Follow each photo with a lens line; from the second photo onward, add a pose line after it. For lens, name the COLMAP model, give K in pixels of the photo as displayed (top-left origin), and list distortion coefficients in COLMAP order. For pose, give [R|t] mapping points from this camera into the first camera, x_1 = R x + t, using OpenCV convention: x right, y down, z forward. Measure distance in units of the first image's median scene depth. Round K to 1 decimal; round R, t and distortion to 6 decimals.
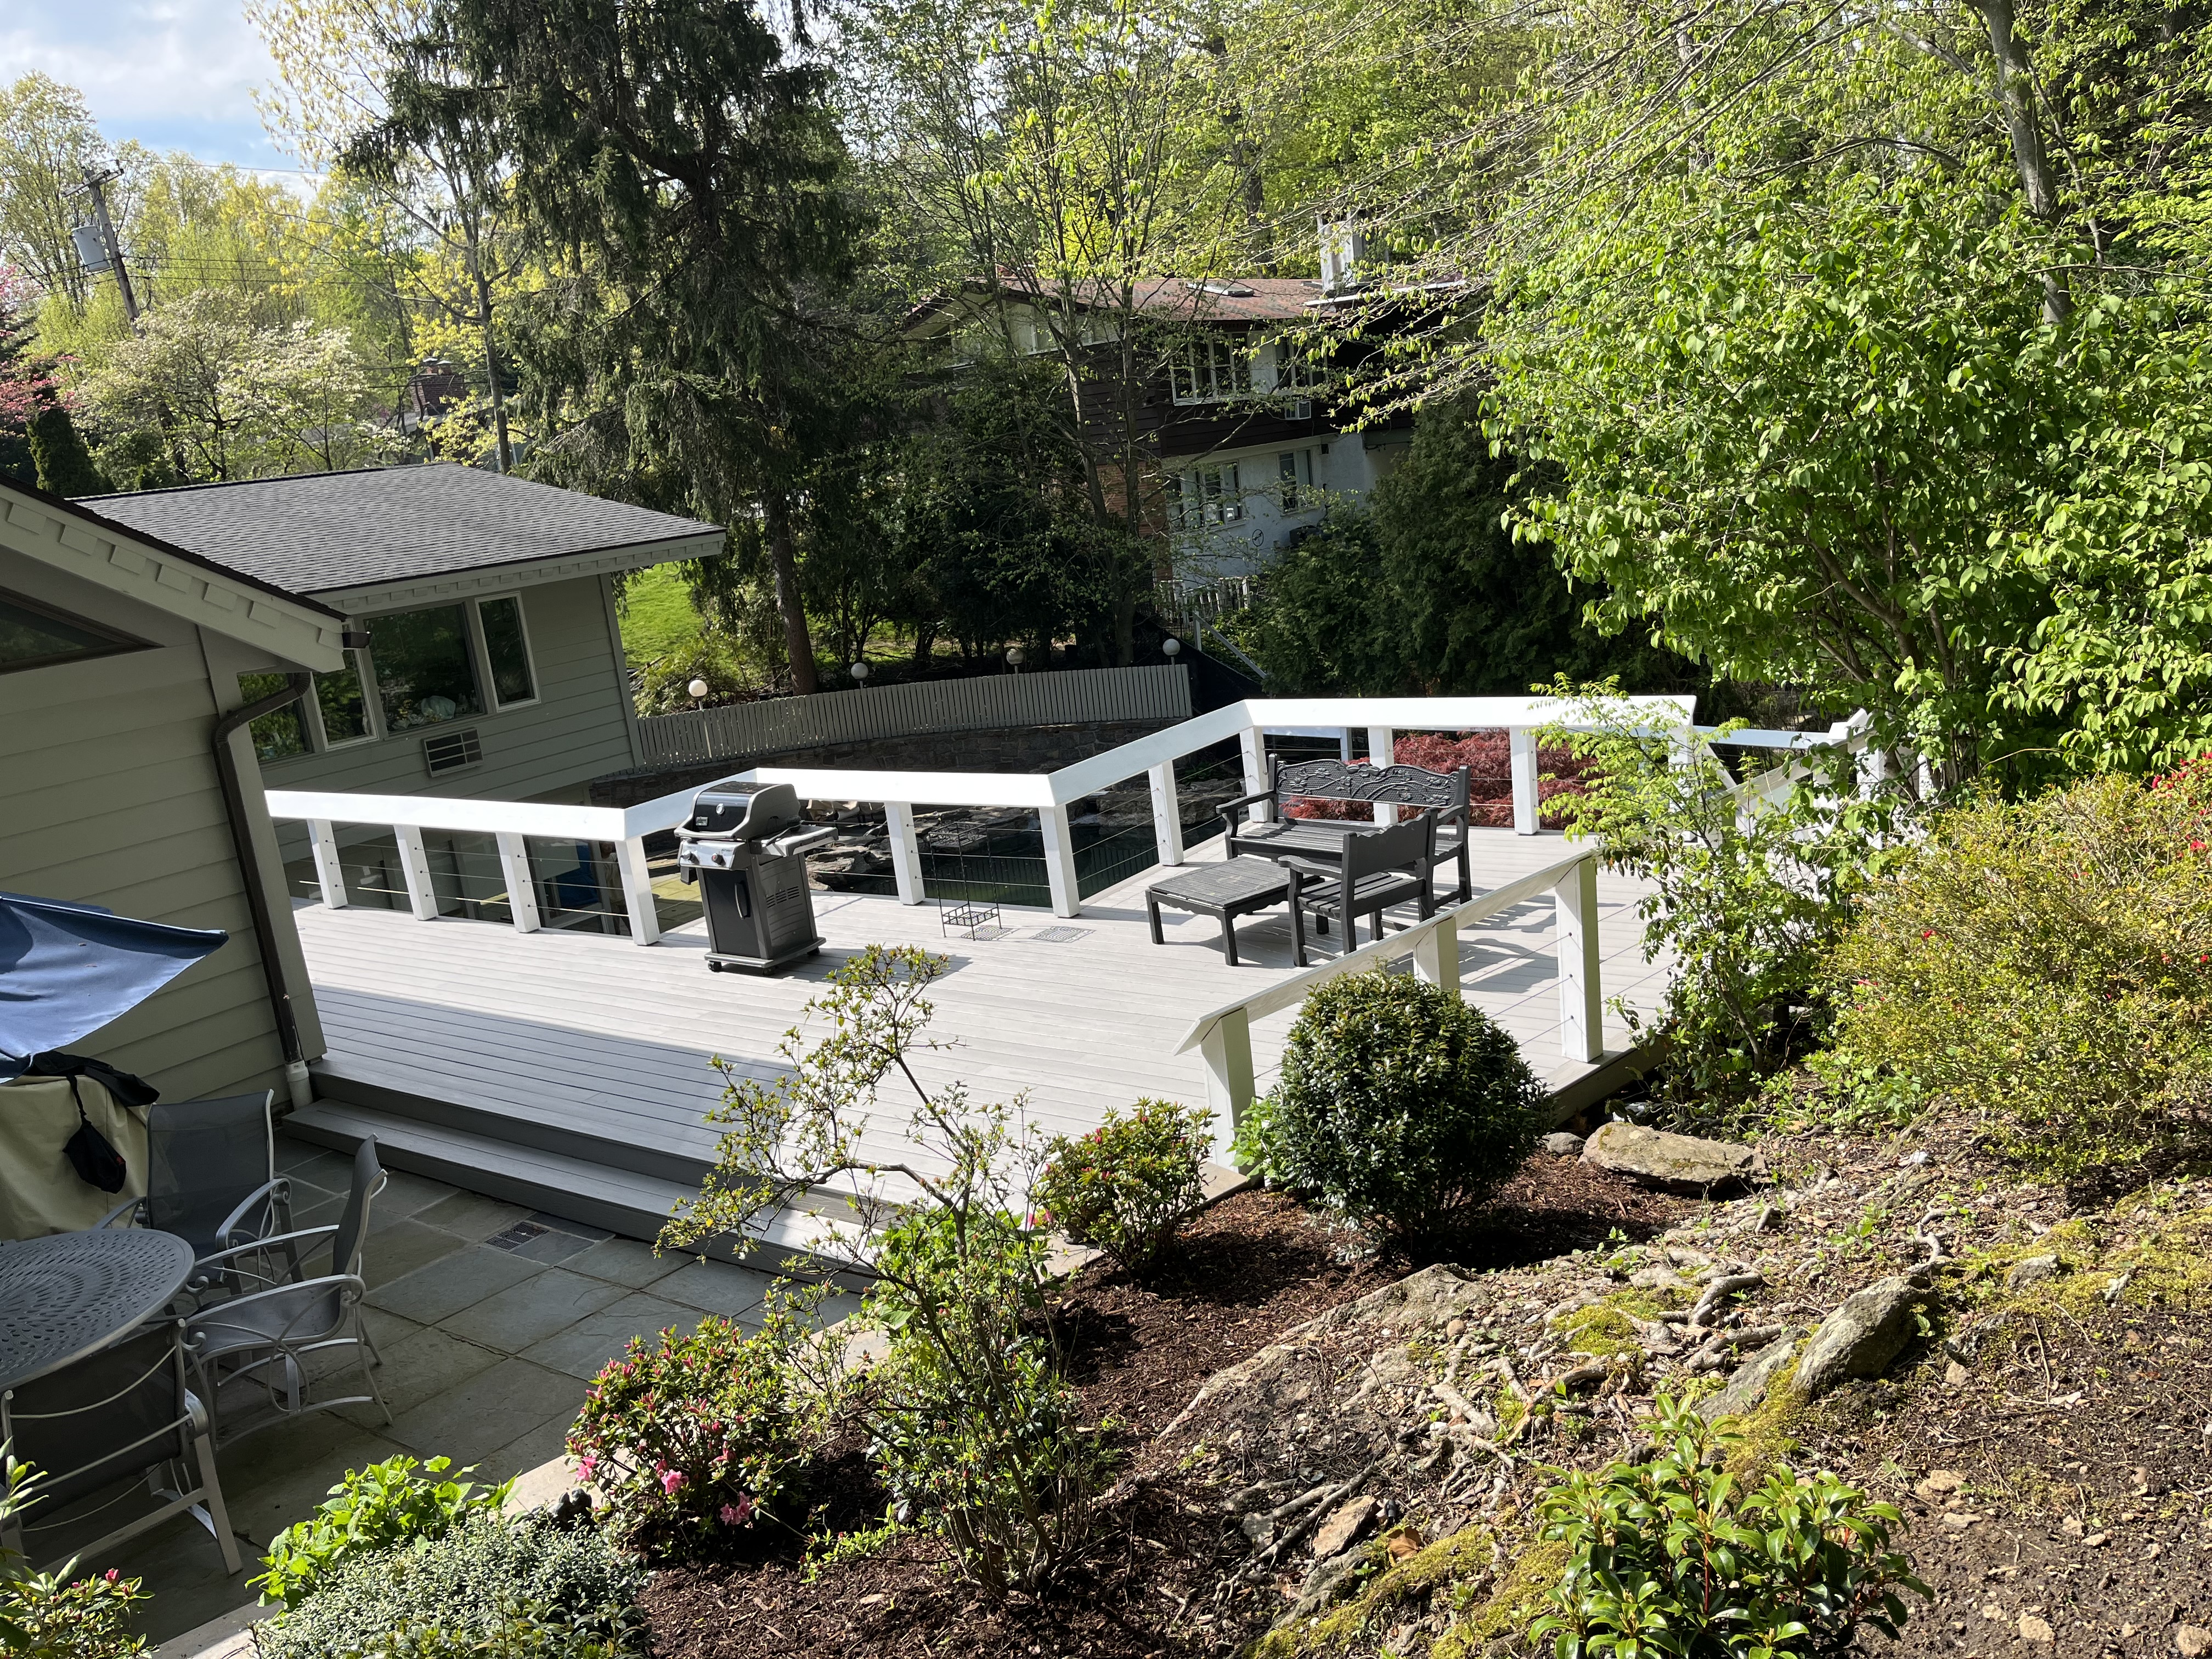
lens RADIAL K [[1747.1, 0, 1106.0], [0, 1747.1, 829.5], [0, 0, 1]] dist [-0.001627, -0.006064]
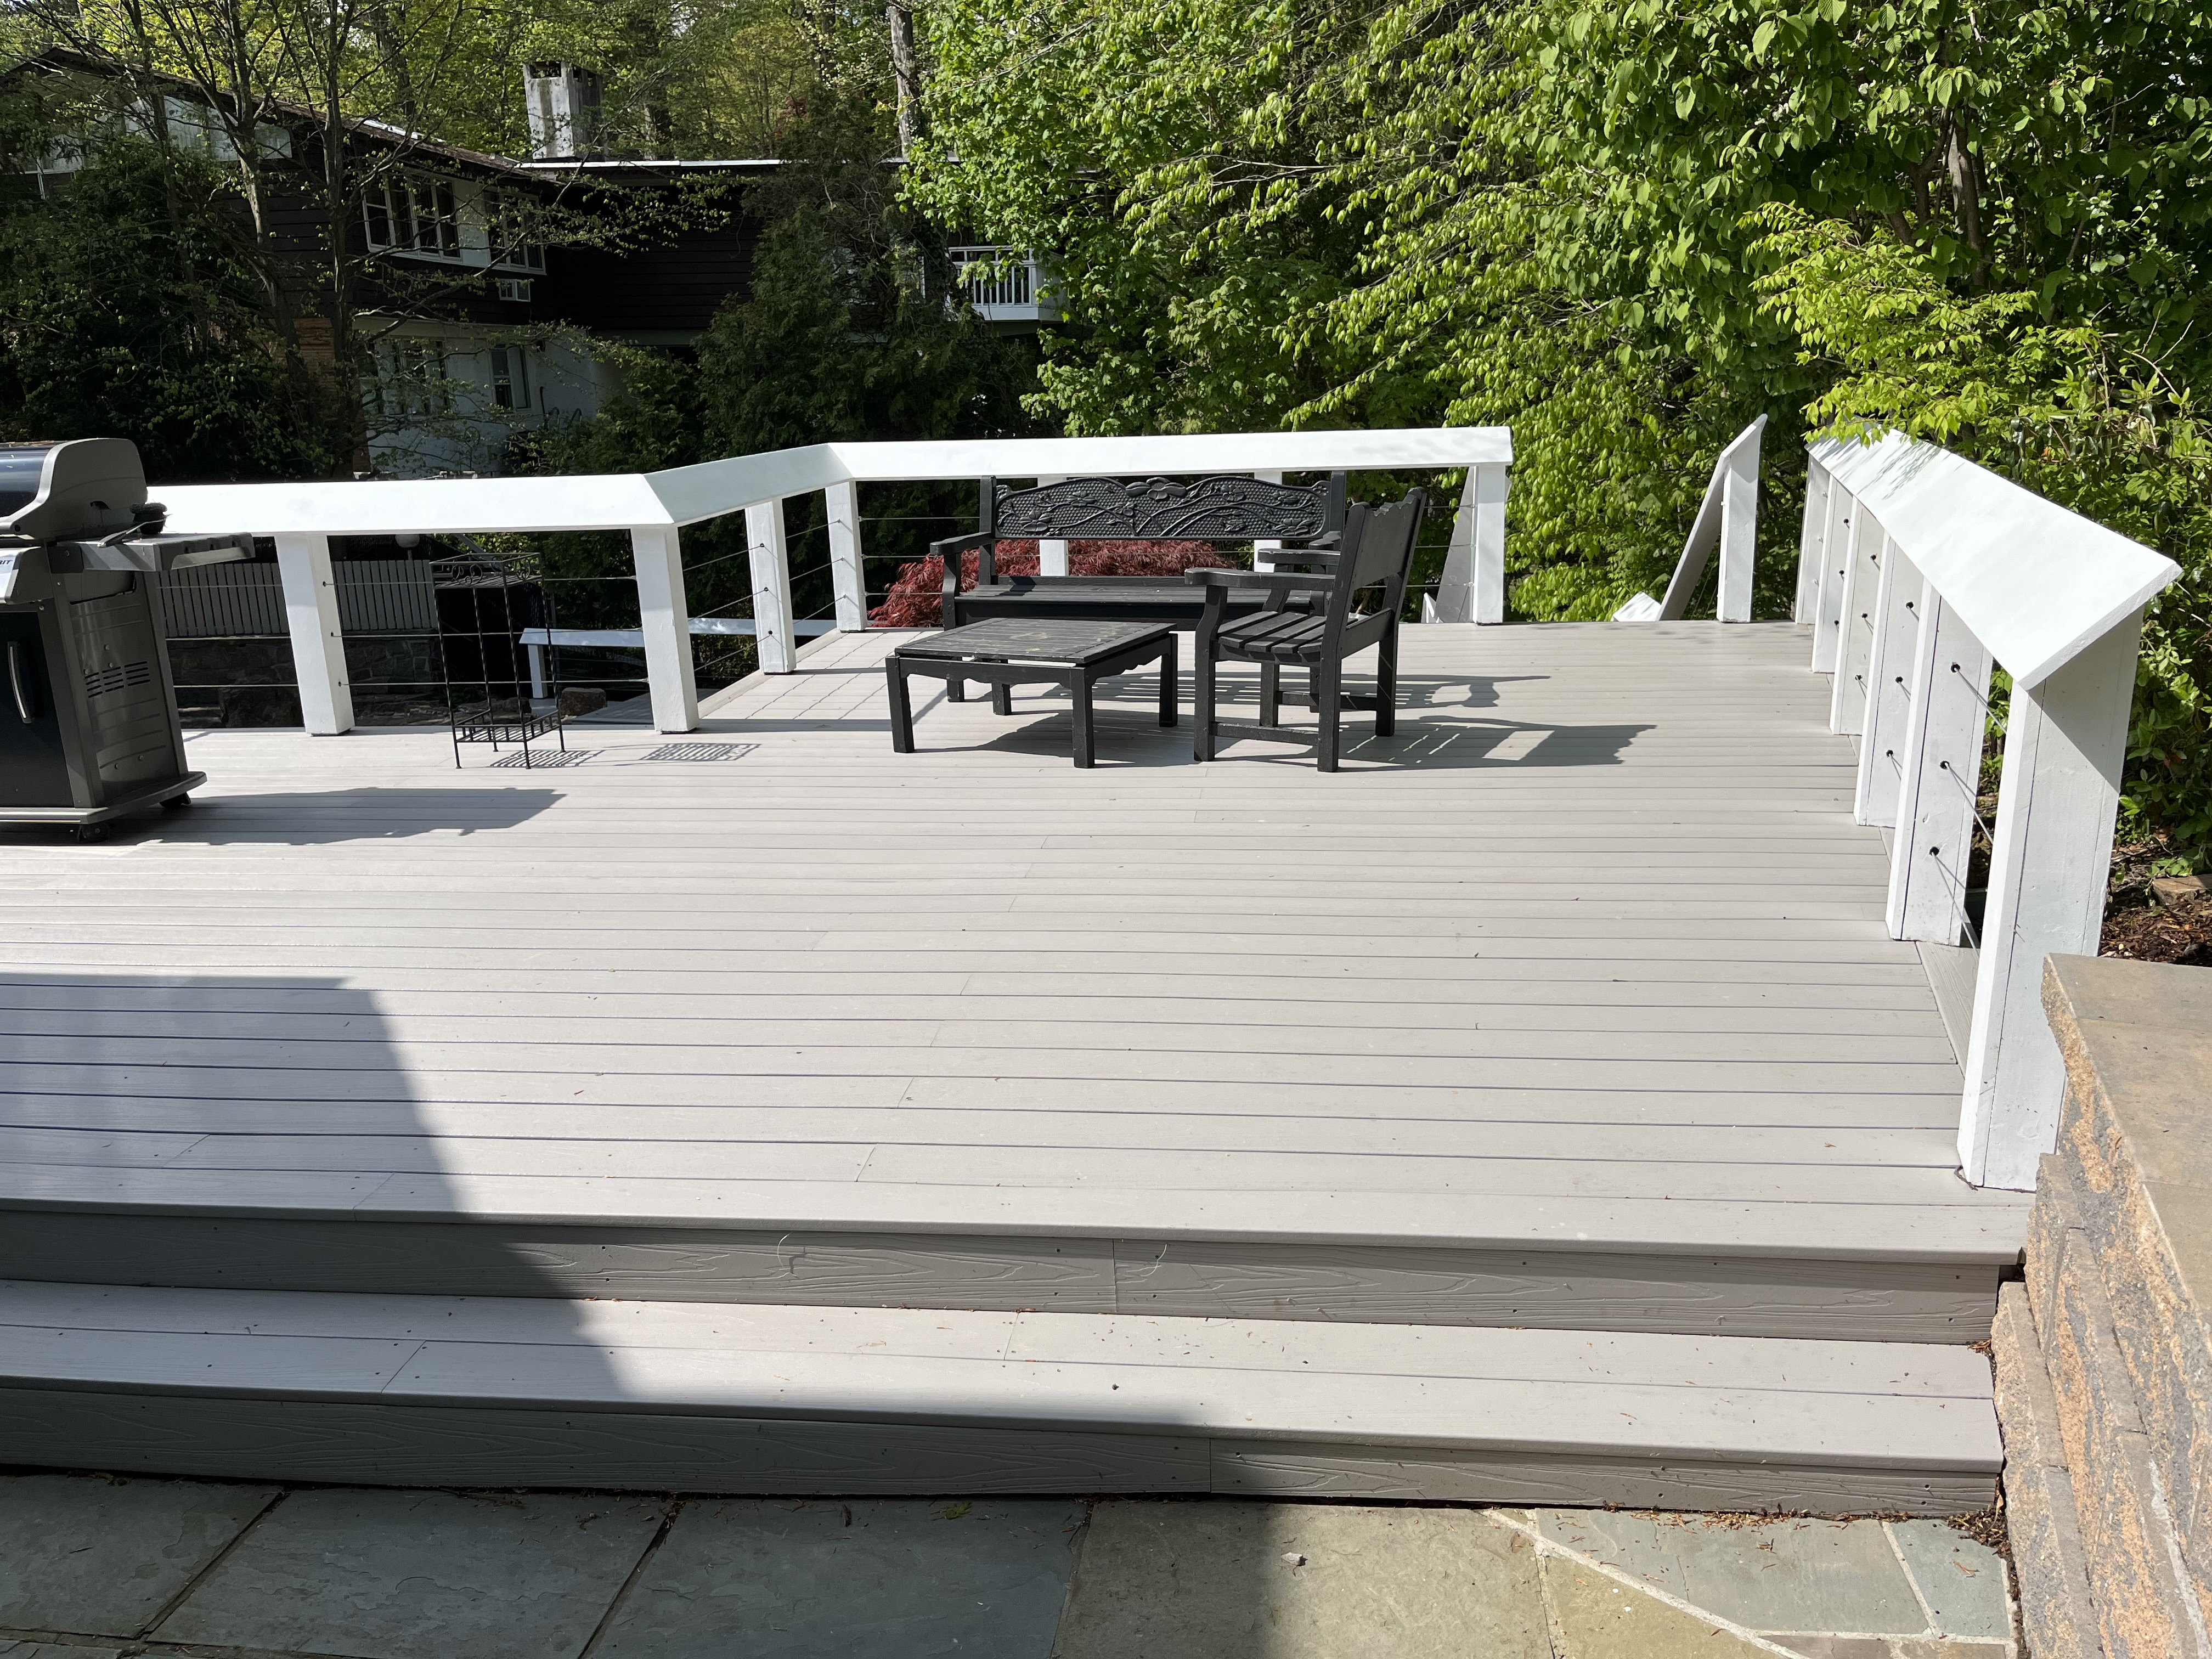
lens RADIAL K [[1747.1, 0, 1106.0], [0, 1747.1, 829.5], [0, 0, 1]] dist [-0.001627, -0.006064]
pose [[0.874145, -0.031373, 0.484652, -0.176598], [0.034547, 0.999400, 0.002384, 0.085323], [-0.484436, 0.014659, 0.874704, 0.446662]]
